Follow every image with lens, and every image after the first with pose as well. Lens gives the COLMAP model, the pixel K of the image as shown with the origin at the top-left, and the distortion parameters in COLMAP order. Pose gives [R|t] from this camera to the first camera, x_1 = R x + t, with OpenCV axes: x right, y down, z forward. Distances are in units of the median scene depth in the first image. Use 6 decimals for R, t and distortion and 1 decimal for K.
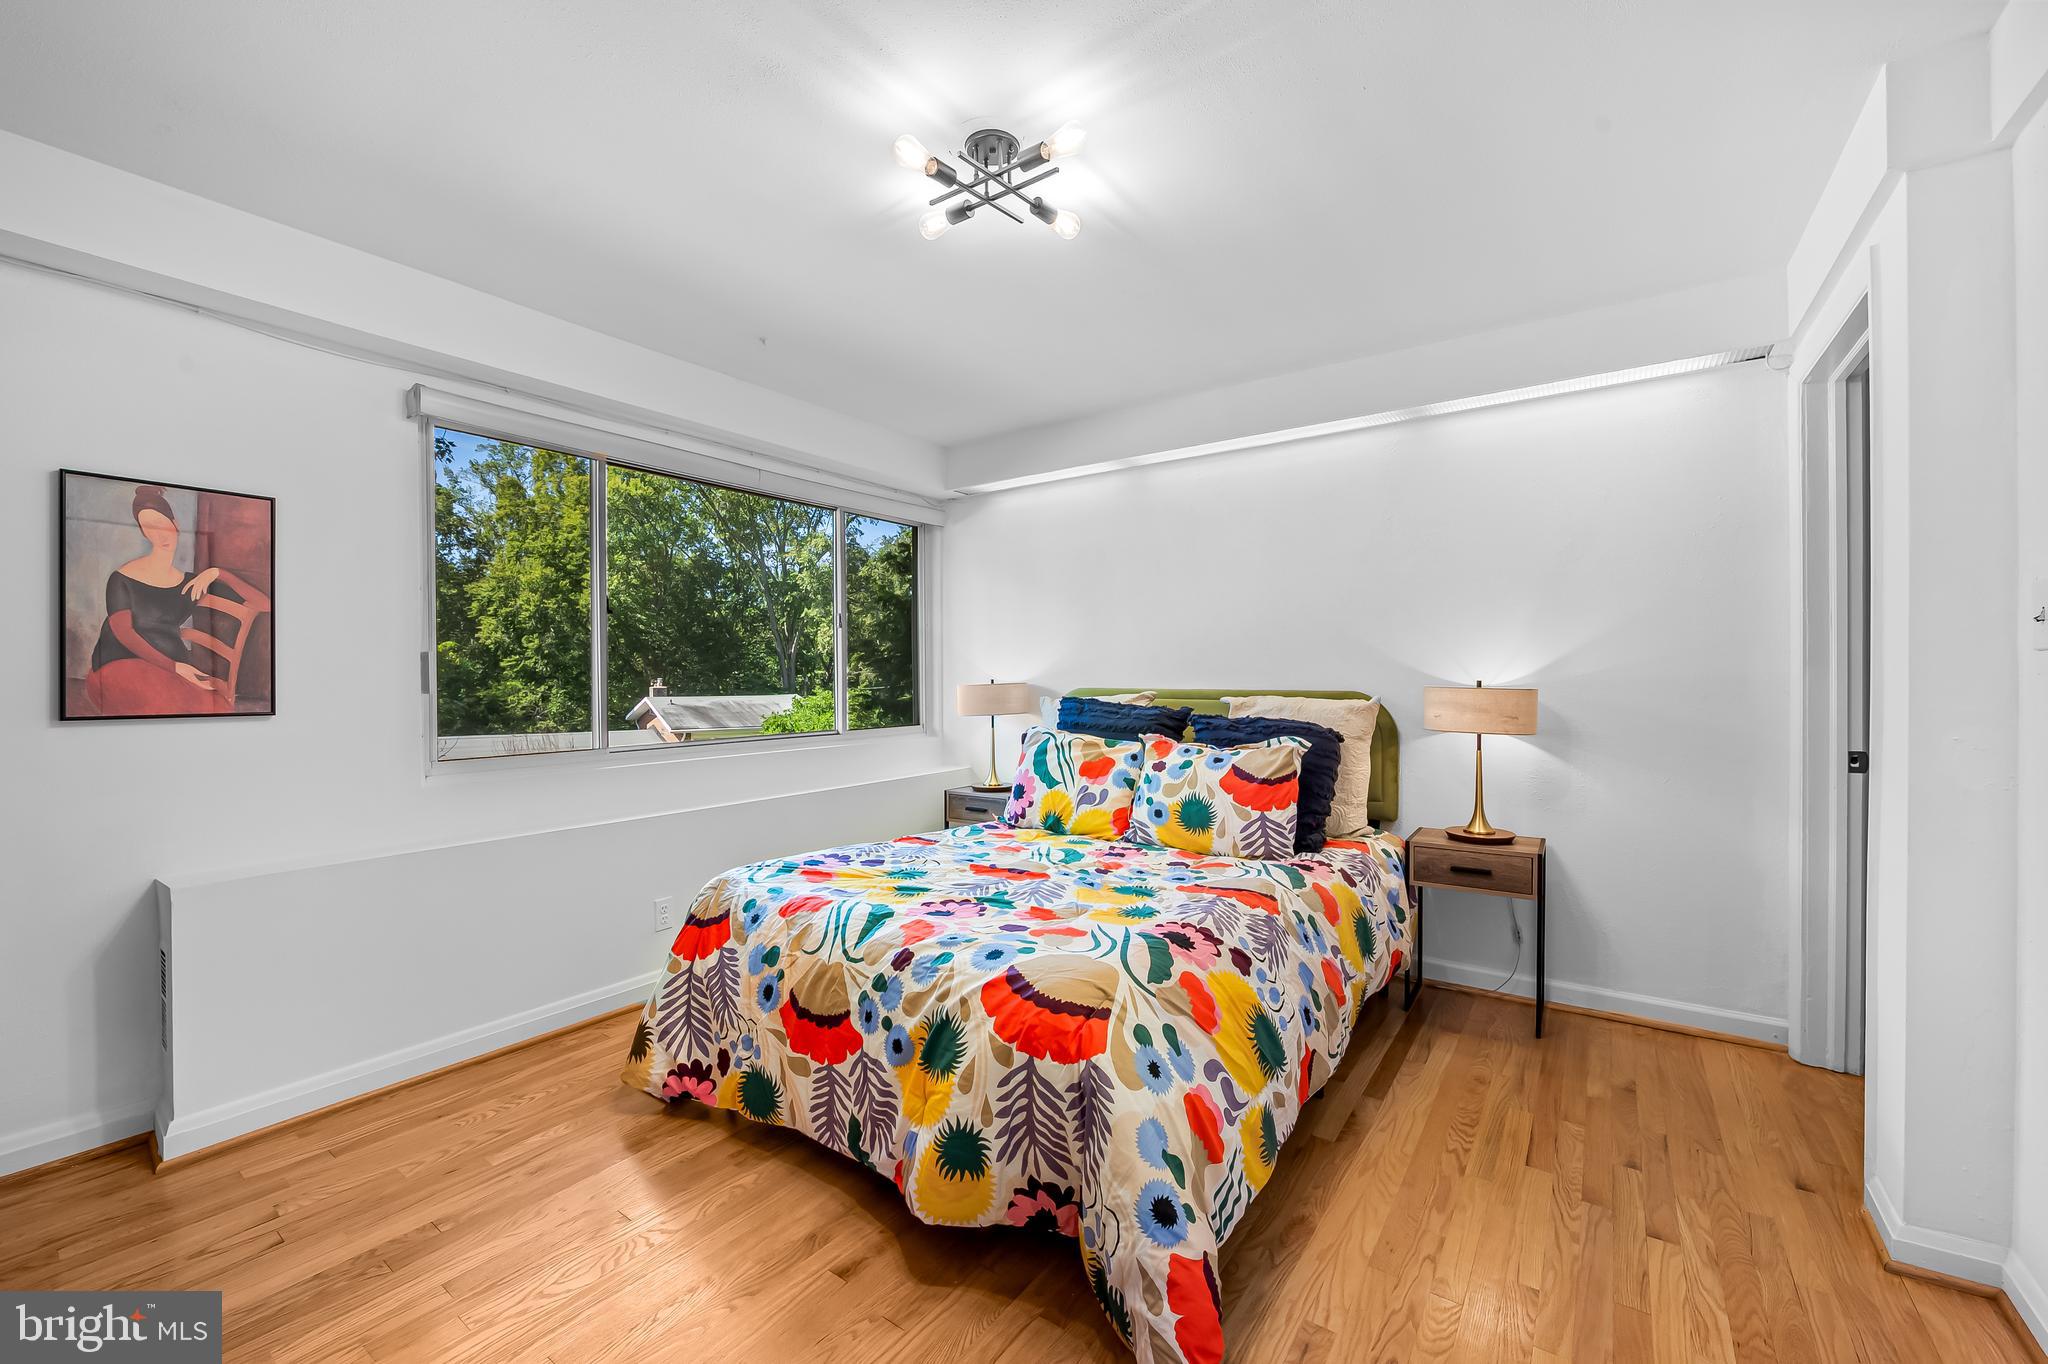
lens RADIAL K [[834.8, 0, 1022.3], [0, 834.8, 661.3], [0, 0, 1]] dist [-0.015857, -0.000101]
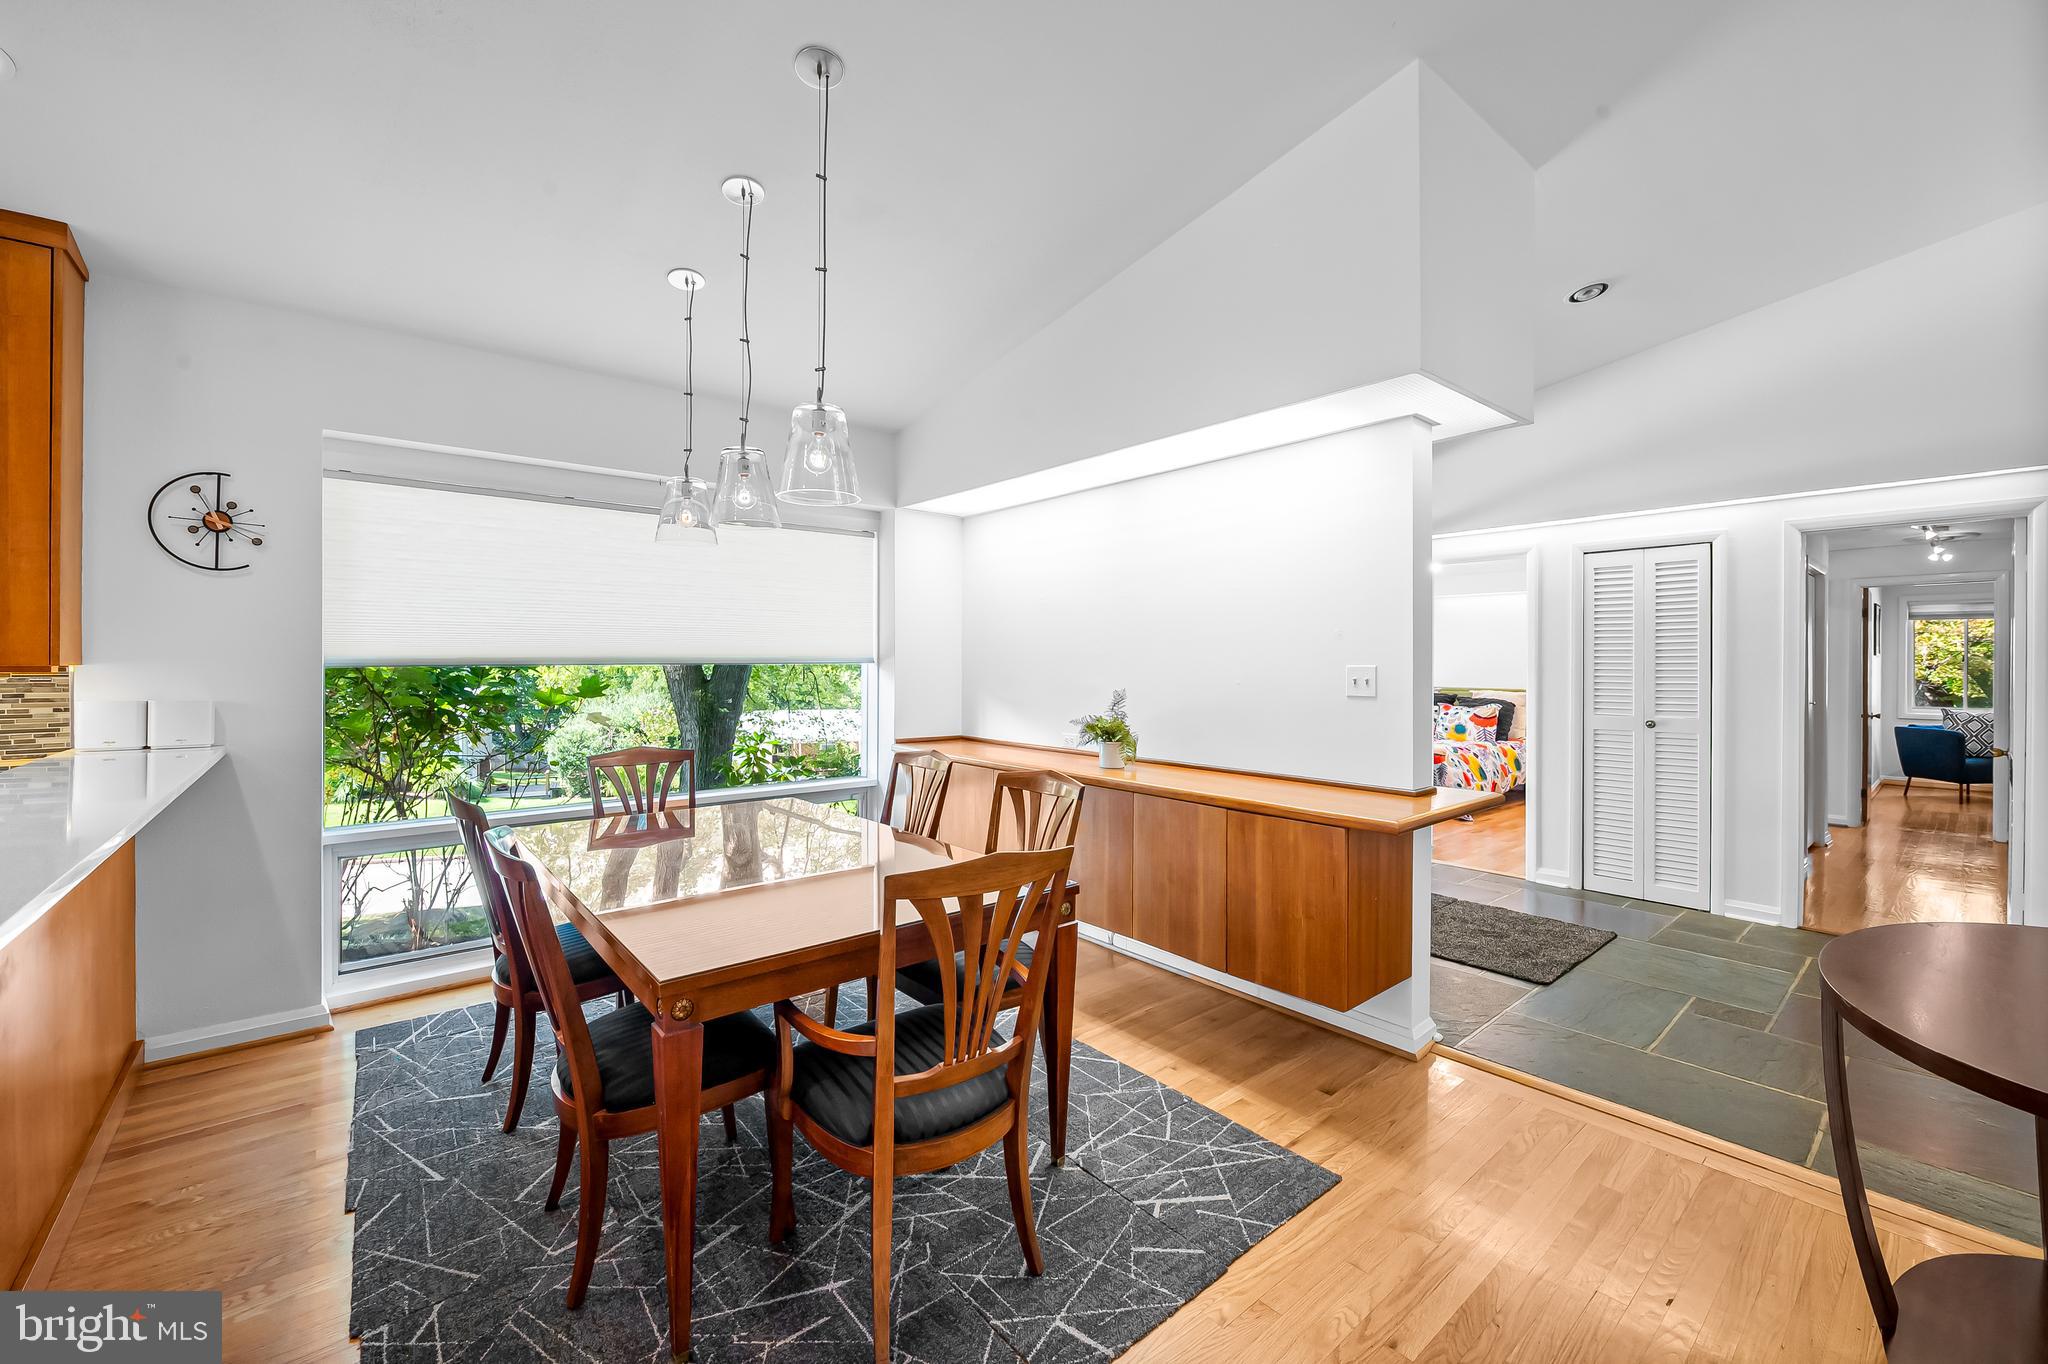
lens RADIAL K [[834.8, 0, 1022.3], [0, 834.8, 661.3], [0, 0, 1]] dist [-0.015857, -0.000101]
pose [[0.968771, 0.003771, -0.247927, -0.772370], [0.000244, 0.999869, 0.016163, -0.146461], [0.247955, -0.015719, 0.968644, -3.053697]]
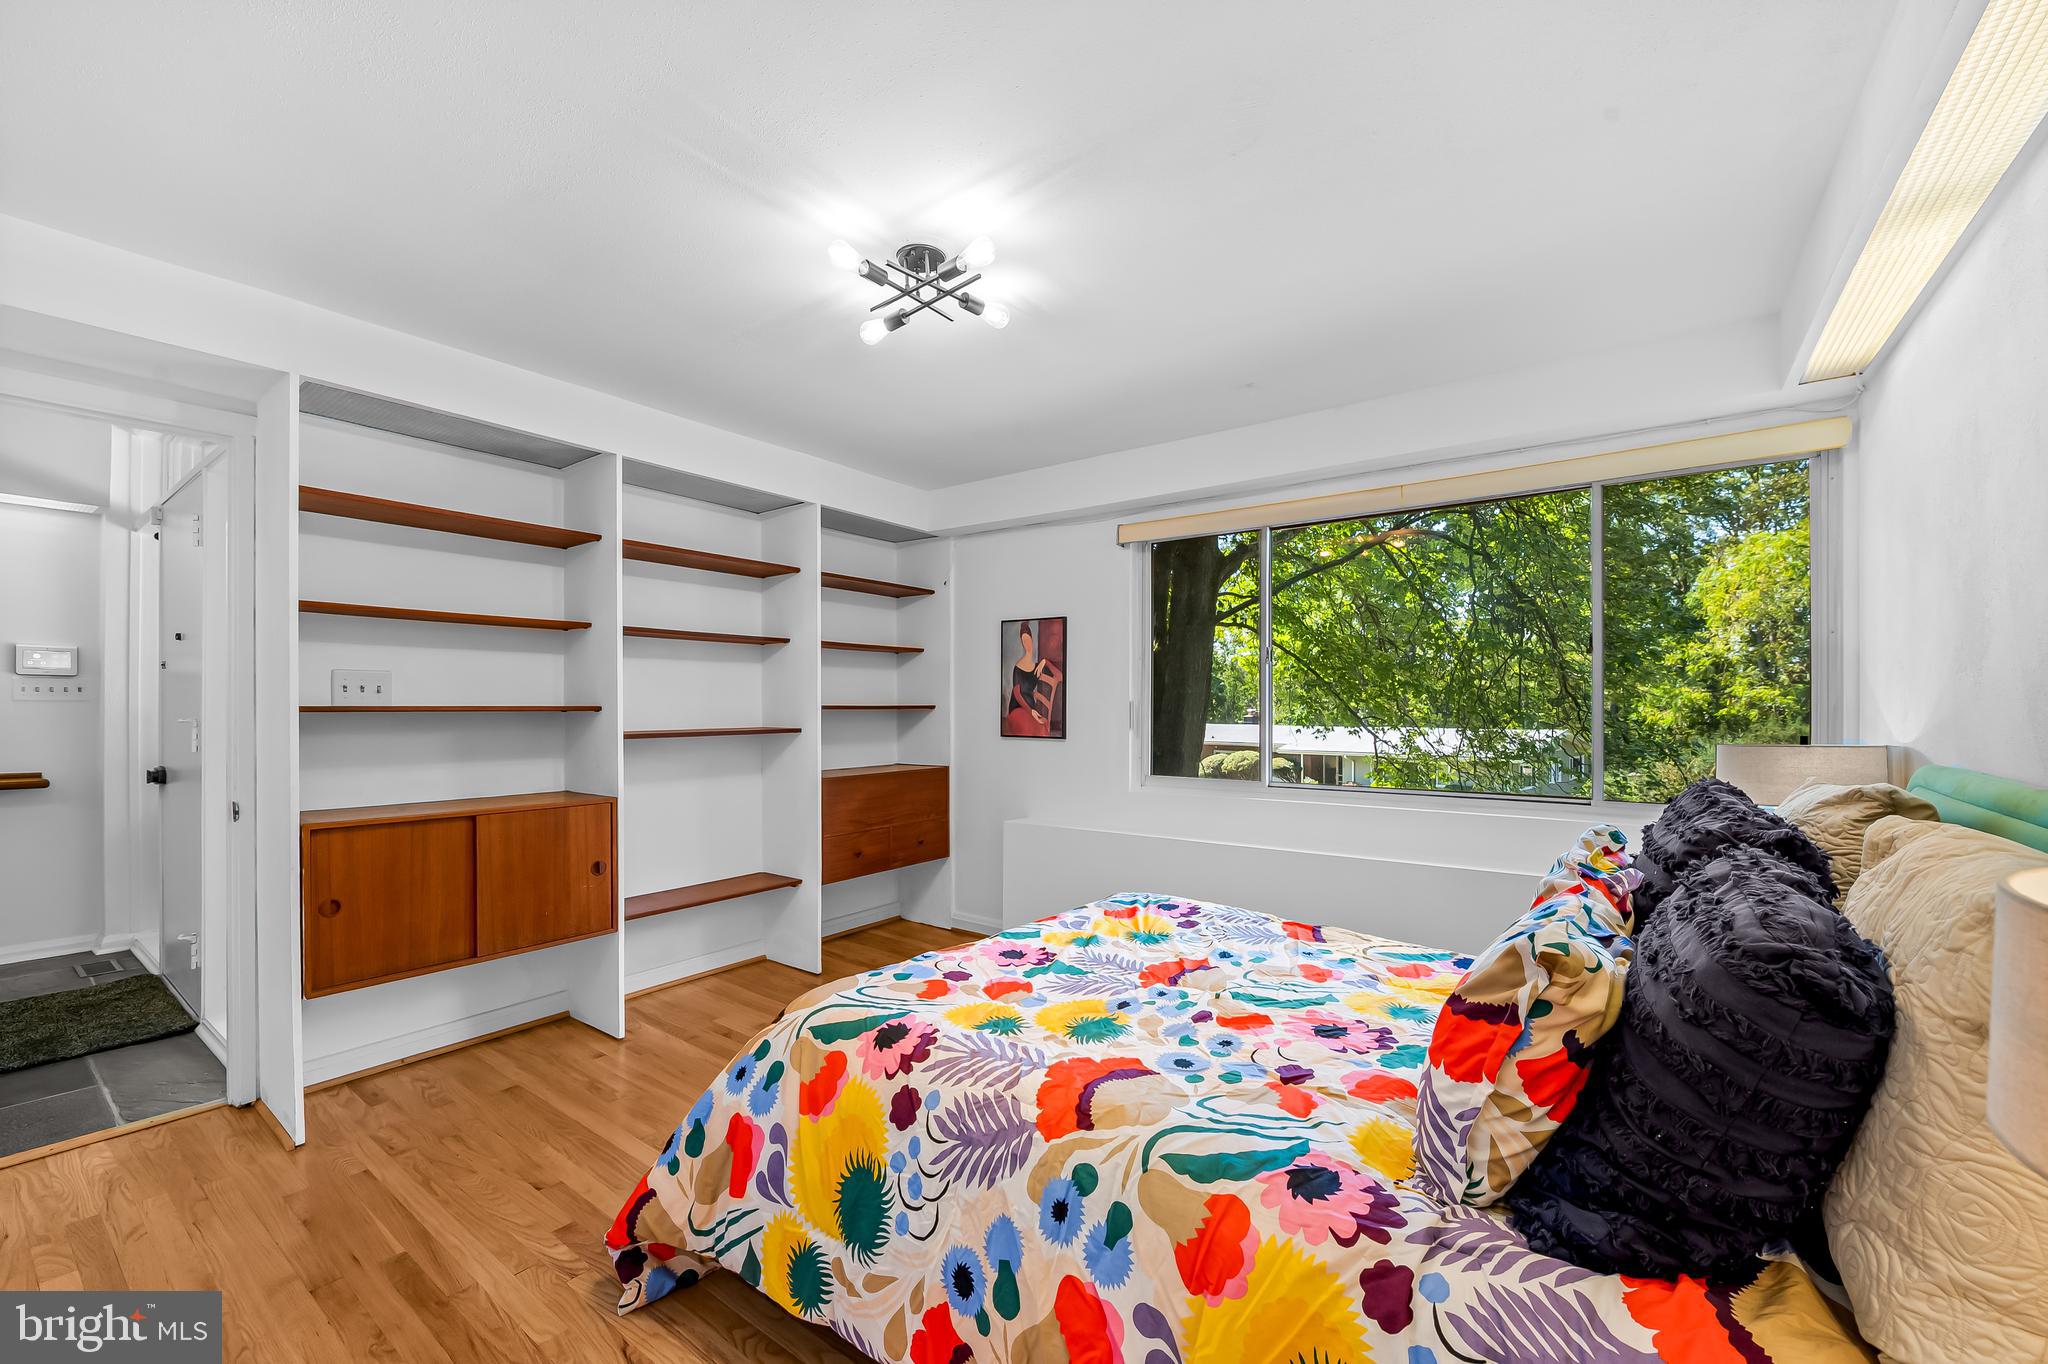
lens RADIAL K [[812.5, 0, 1017.9], [0, 812.5, 693.5], [0, 0, 1]] dist [-0.011650, 0.000264]
pose [[-0.017170, -0.006565, -0.999831, 0.902183], [0.024865, 0.999666, -0.006991, -0.023836], [0.999543, -0.024981, -0.017001, 0.982236]]
